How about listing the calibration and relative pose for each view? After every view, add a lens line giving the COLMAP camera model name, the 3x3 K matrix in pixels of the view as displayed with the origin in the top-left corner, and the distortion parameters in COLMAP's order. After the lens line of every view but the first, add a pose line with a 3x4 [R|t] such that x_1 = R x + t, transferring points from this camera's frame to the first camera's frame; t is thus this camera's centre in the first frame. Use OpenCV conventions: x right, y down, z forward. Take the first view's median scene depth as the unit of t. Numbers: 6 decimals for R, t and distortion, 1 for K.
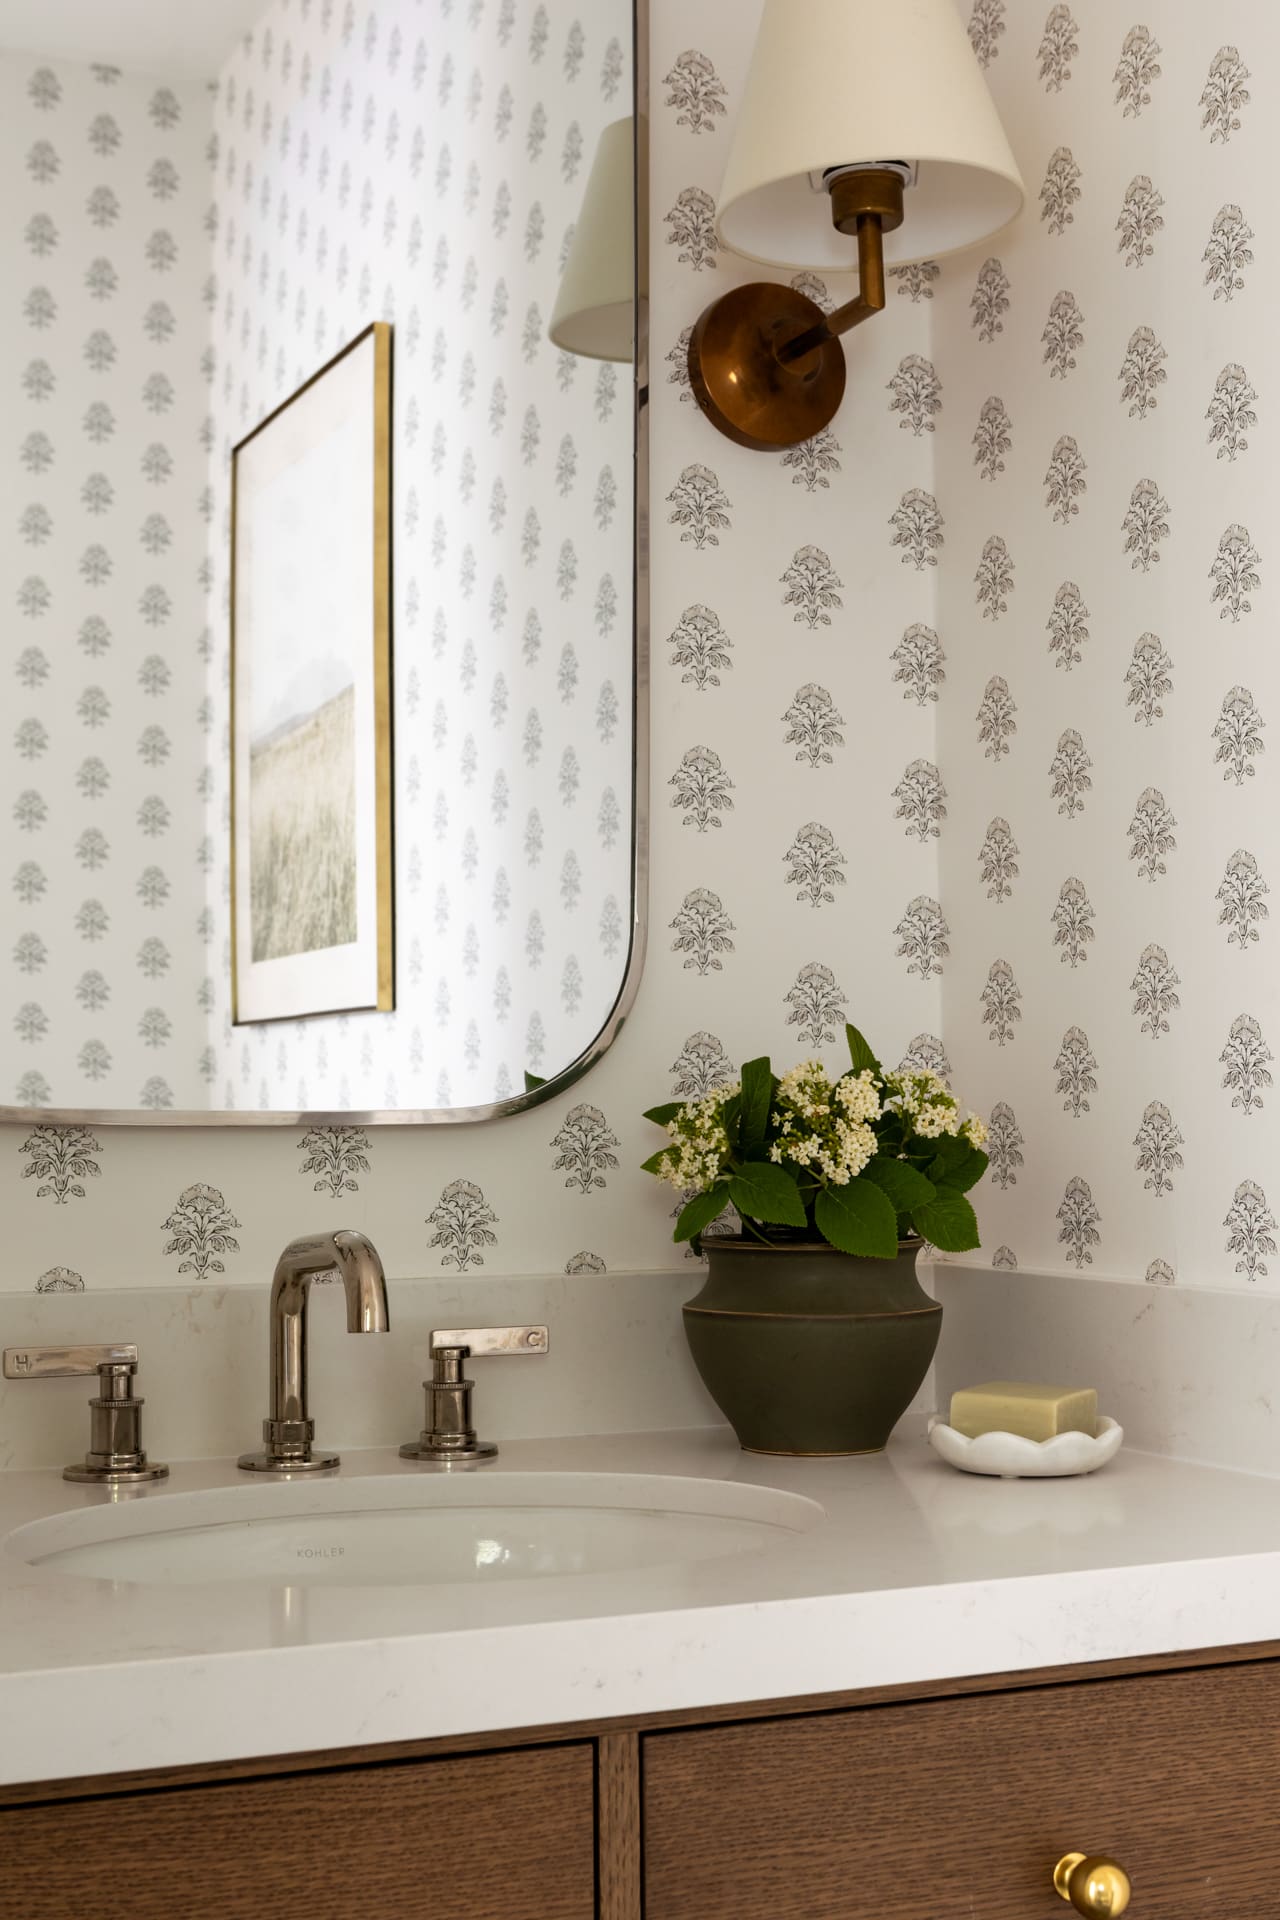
lens RADIAL K [[2678.3, 0, 647.1], [0, 2678.3, 961.8], [0, 0, 1]] dist [-0.028688, 0.034181]
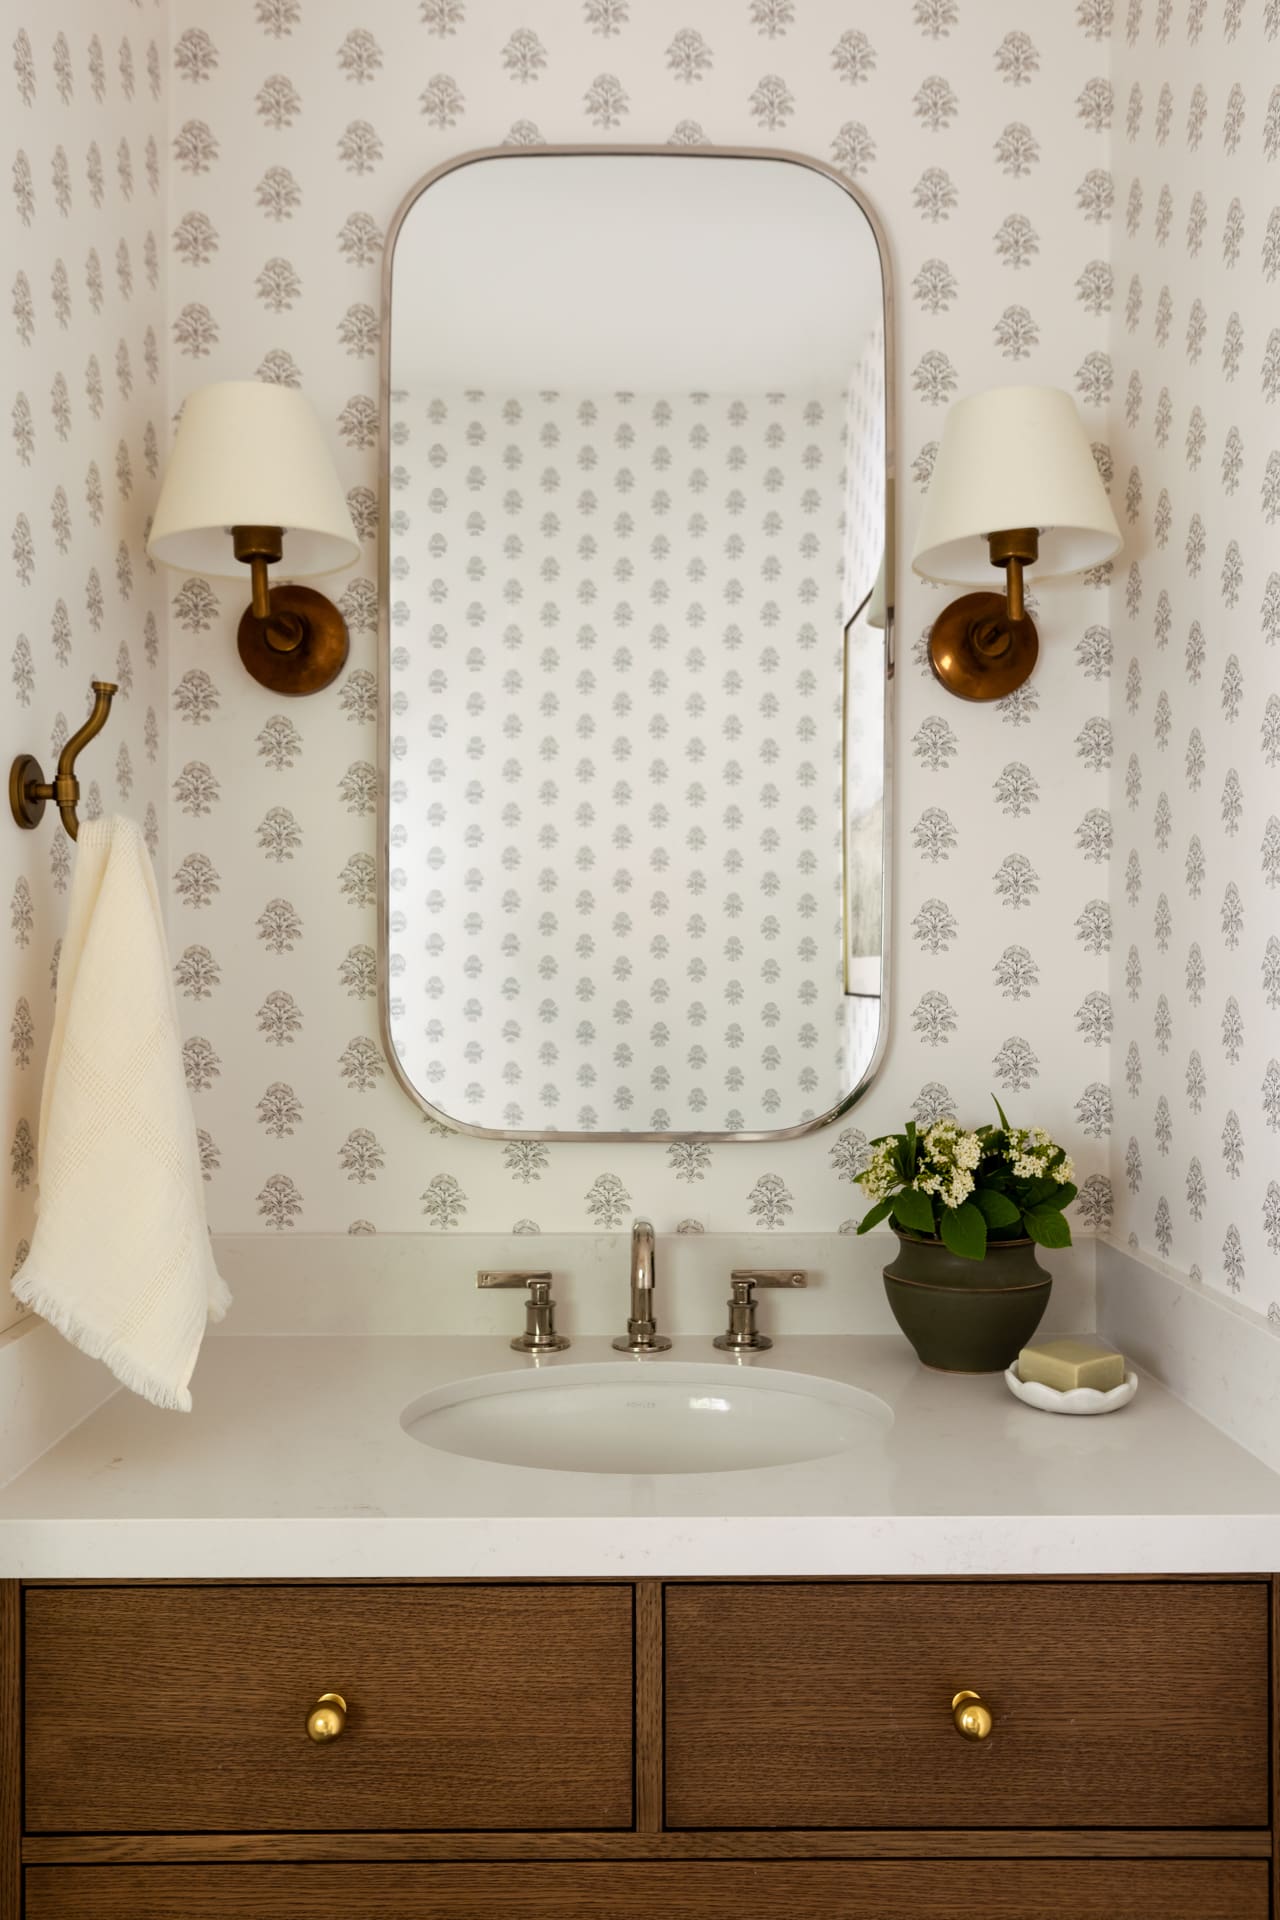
lens RADIAL K [[1689.6, 0, 639.7], [0, 1689.6, 939.3], [0, 0, 1]] dist [0.001615, -0.003346]
pose [[0.907353, 0.004507, -0.420345, 0.318104], [0.018555, 0.998539, 0.050760, -0.126025], [0.419959, -0.053856, 0.905944, 0.039058]]
